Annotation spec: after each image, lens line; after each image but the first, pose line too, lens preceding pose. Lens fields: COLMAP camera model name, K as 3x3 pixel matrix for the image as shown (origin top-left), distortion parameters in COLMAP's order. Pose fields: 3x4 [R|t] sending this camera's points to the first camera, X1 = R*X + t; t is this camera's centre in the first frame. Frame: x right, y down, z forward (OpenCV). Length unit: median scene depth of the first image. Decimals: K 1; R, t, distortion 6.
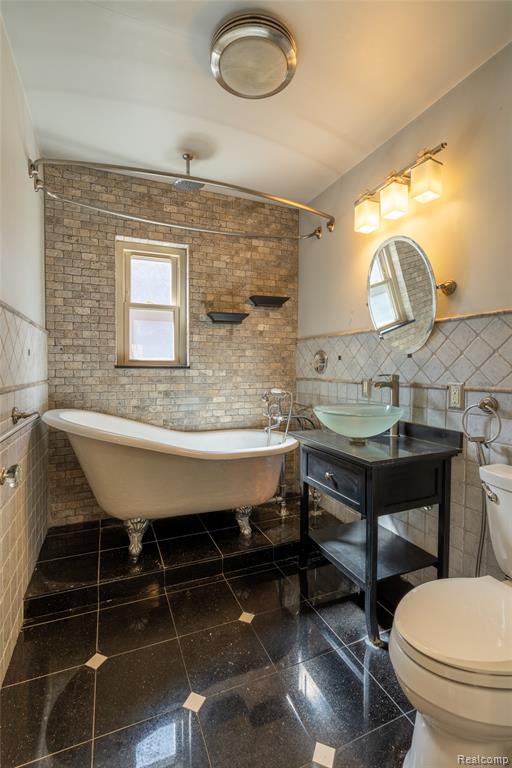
lens RADIAL K [[352.4, 0, 255.8], [0, 352.4, 379.7], [0, 0, 1]] dist [-0.010768, 0.004188]
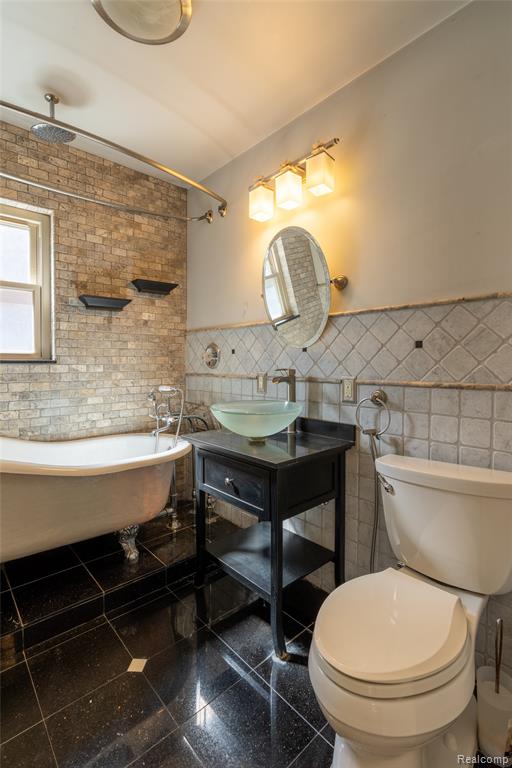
lens RADIAL K [[352.4, 0, 241.9], [0, 352.4, 371.4], [0, 0, 1]] dist [-0.010768, 0.004188]
pose [[0.952302, -0.009562, 0.305008, -0.031341], [0.012304, 0.999899, -0.007069, -0.002814], [-0.304910, 0.010485, 0.952323, 0.115748]]
